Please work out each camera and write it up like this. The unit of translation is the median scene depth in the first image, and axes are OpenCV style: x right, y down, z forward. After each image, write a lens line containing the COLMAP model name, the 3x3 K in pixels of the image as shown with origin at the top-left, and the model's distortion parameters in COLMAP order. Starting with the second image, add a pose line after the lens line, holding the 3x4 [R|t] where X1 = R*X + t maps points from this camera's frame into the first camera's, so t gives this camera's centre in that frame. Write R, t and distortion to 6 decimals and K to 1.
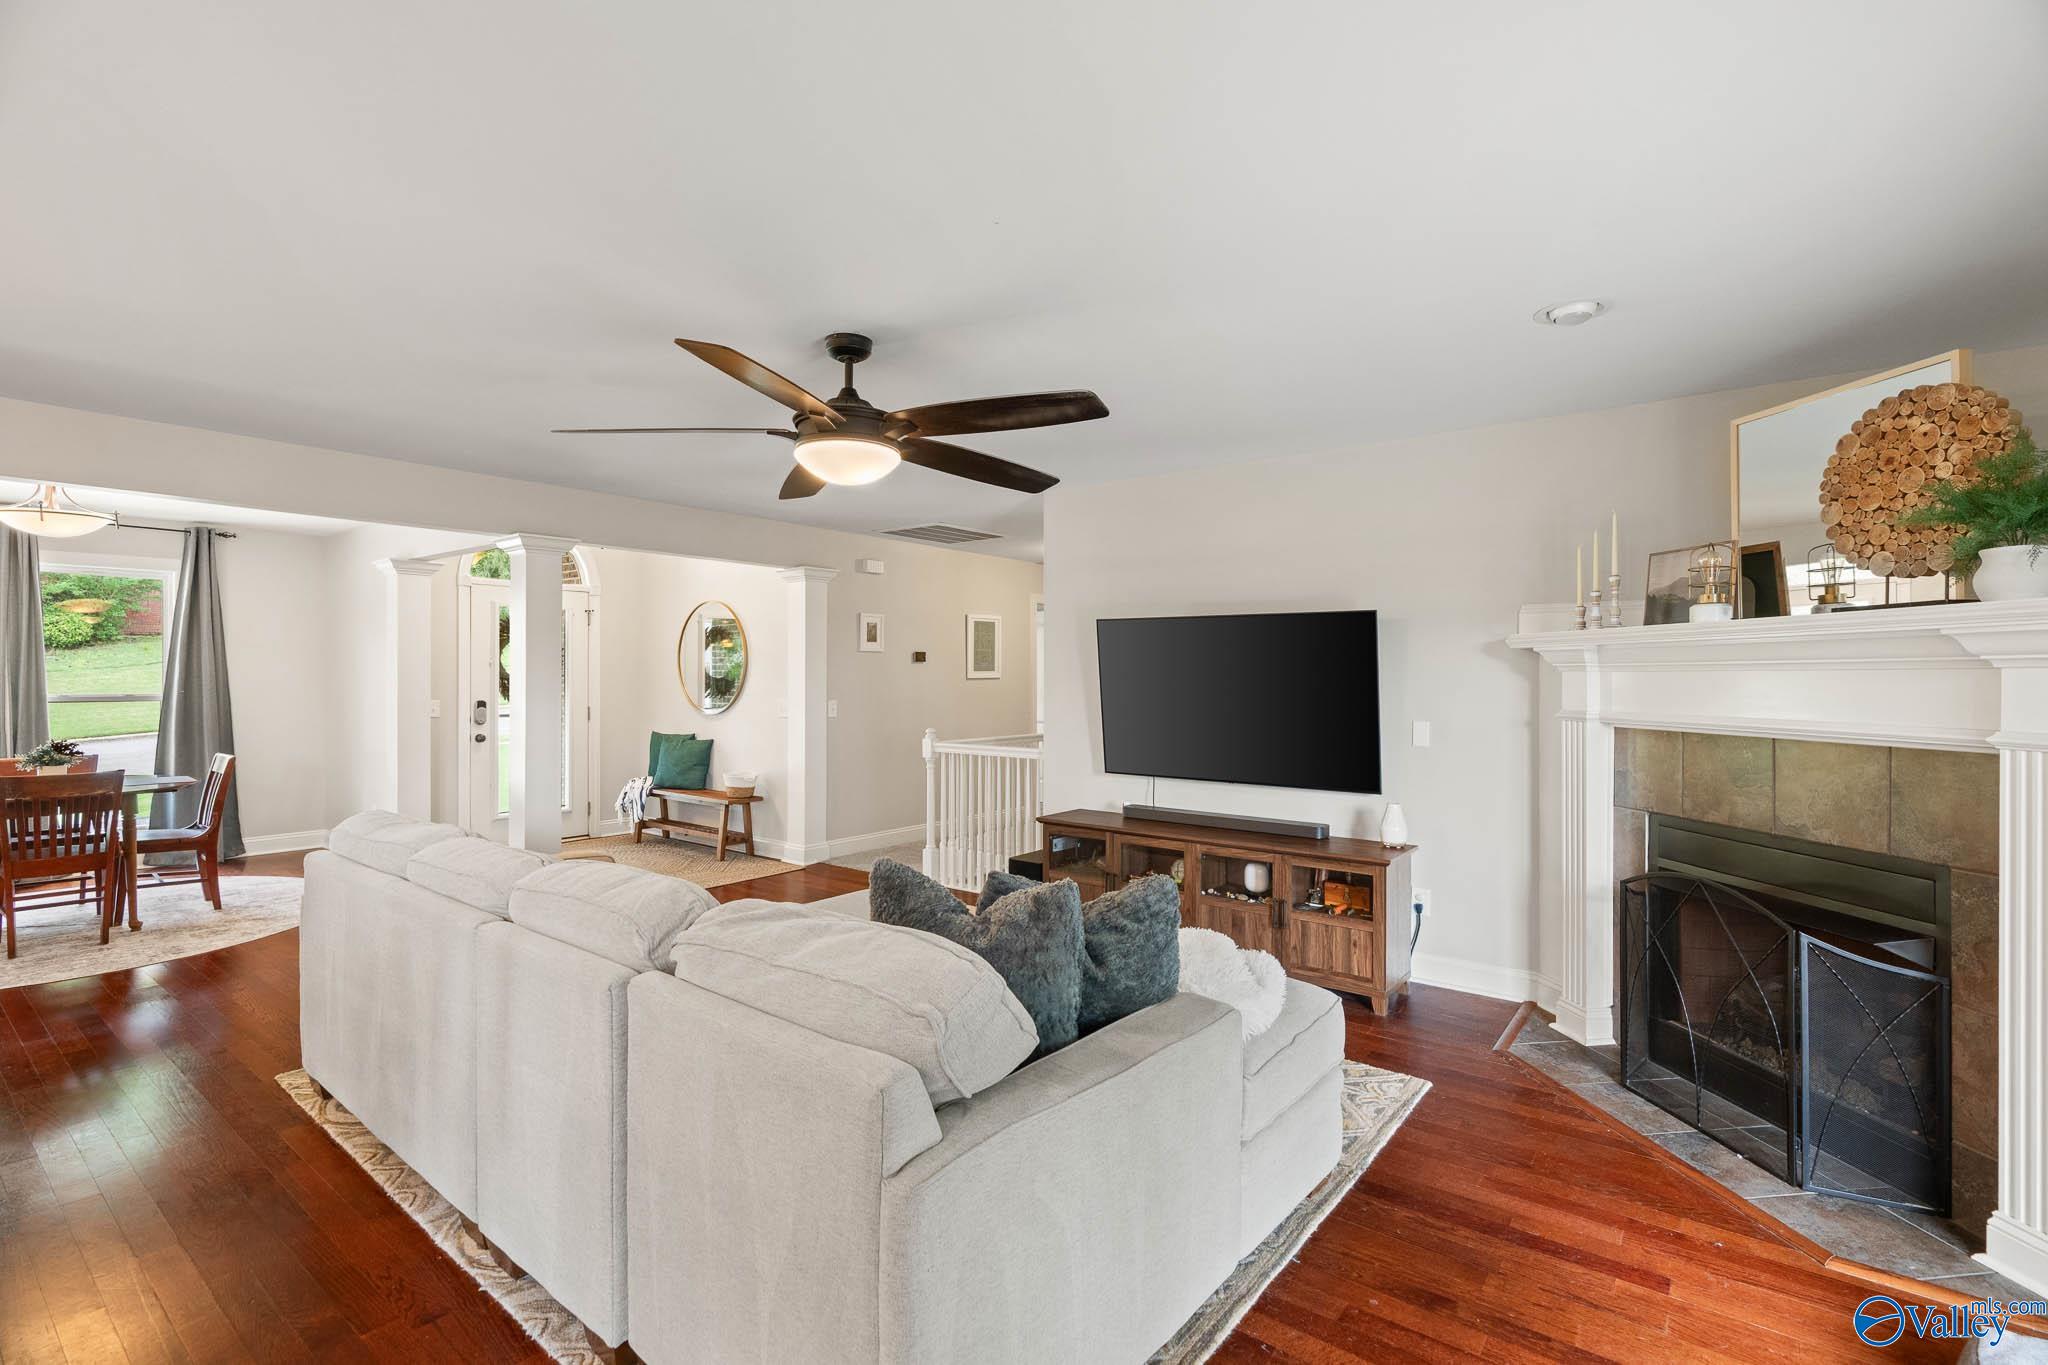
lens RADIAL K [[930.1, 0, 1023.9], [0, 930.1, 678.7], [0, 0, 1]] dist [-0.002425, 0.000240]
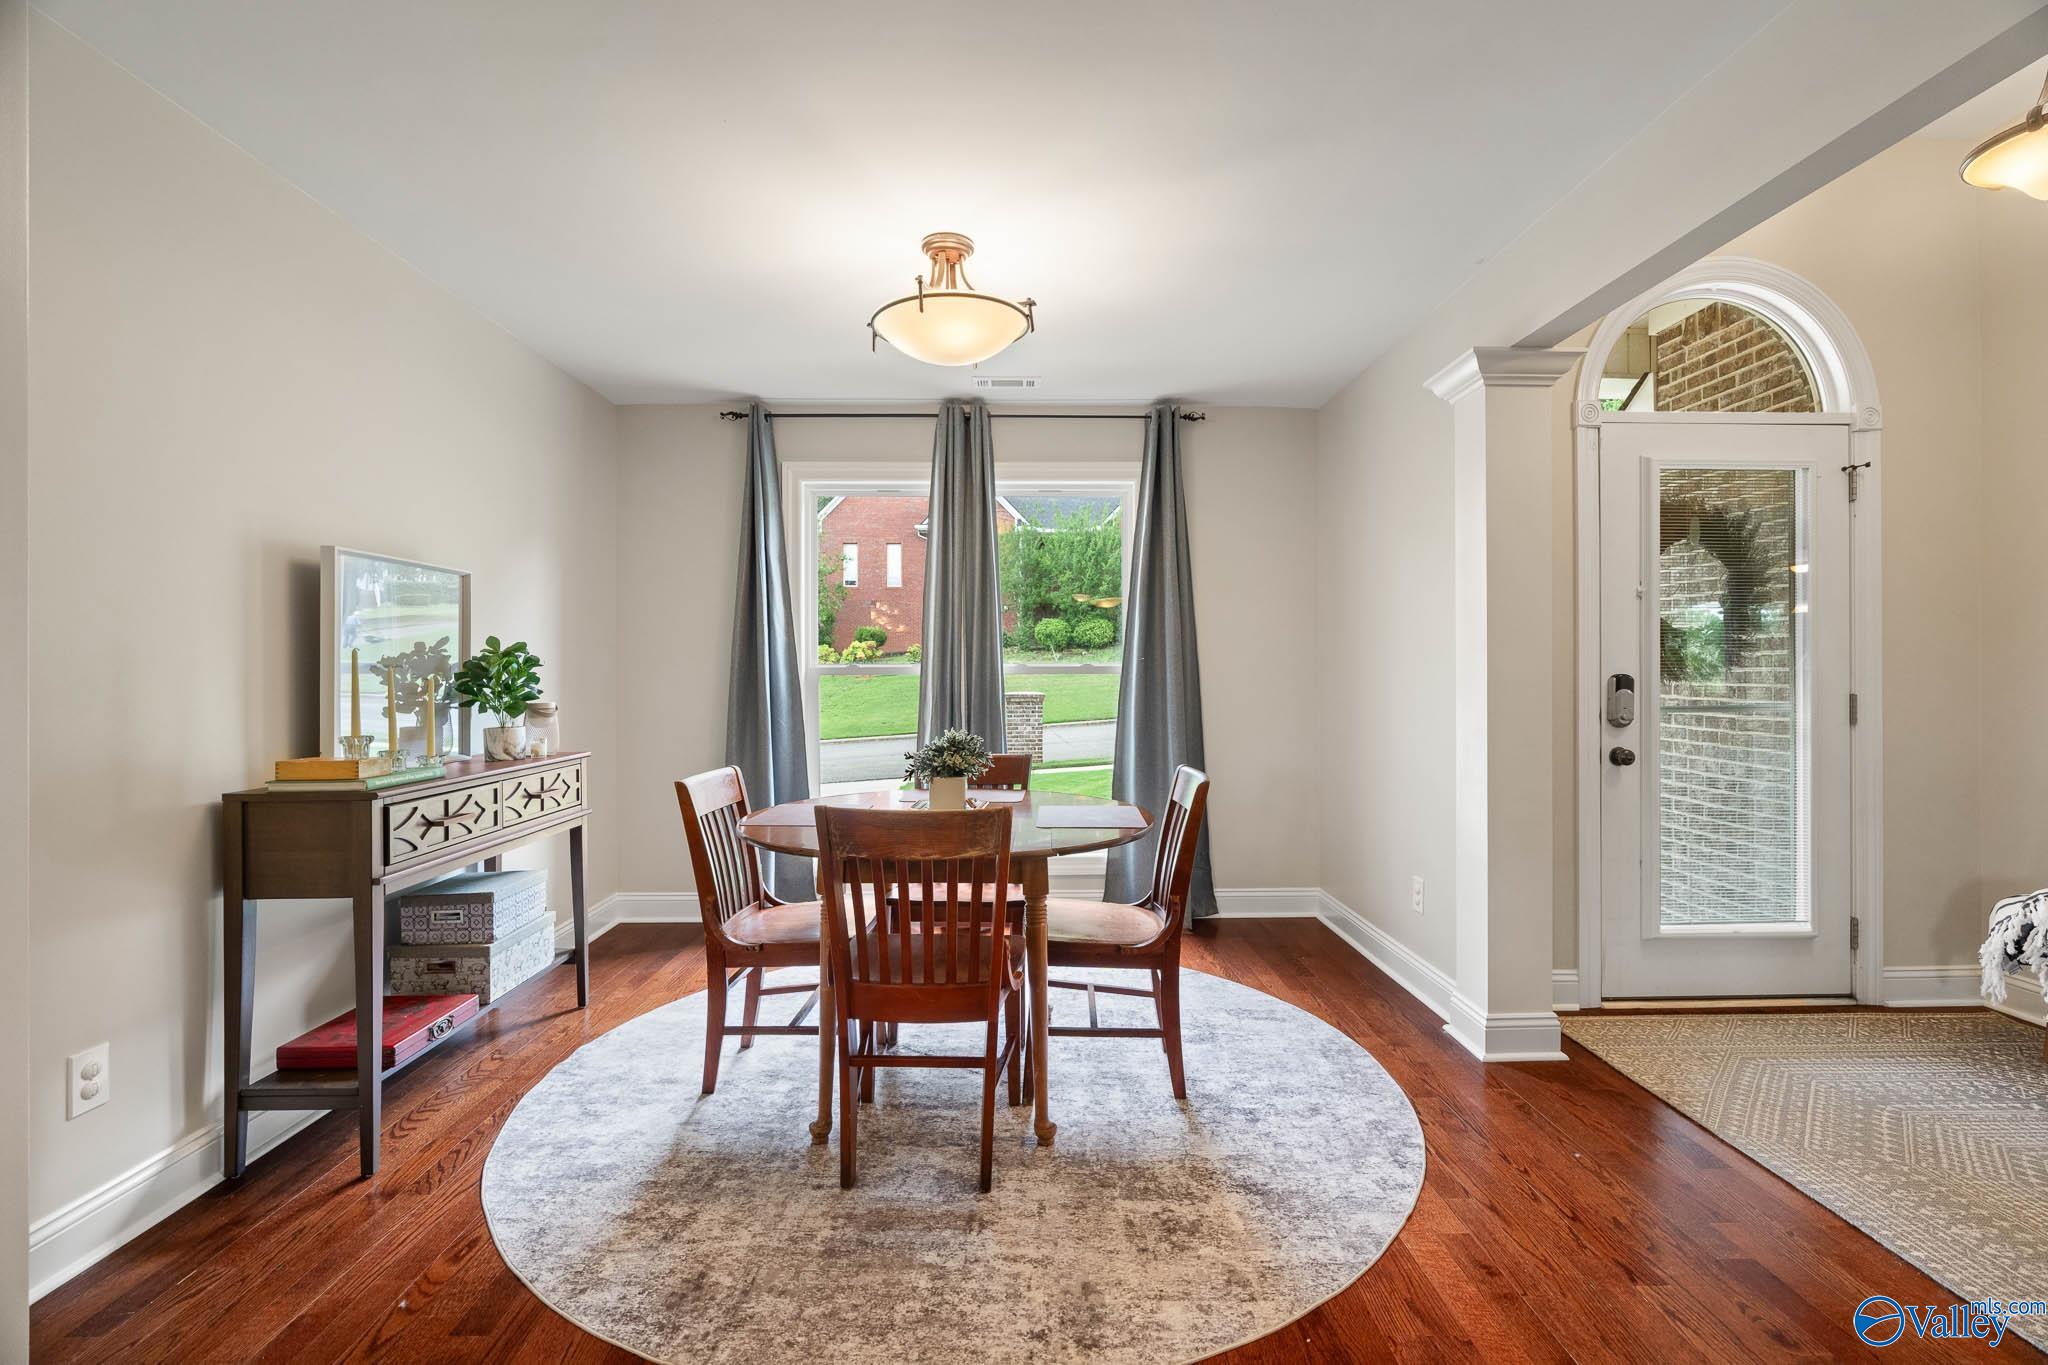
lens RADIAL K [[930.1, 0, 1023.9], [0, 930.1, 678.7], [0, 0, 1]] dist [-0.002425, 0.000240]
pose [[0.627330, -0.001974, -0.778751, -0.745342], [0.004099, 0.999991, 0.000767, 0.043337], [0.778742, -0.003673, 0.627333, 0.870532]]
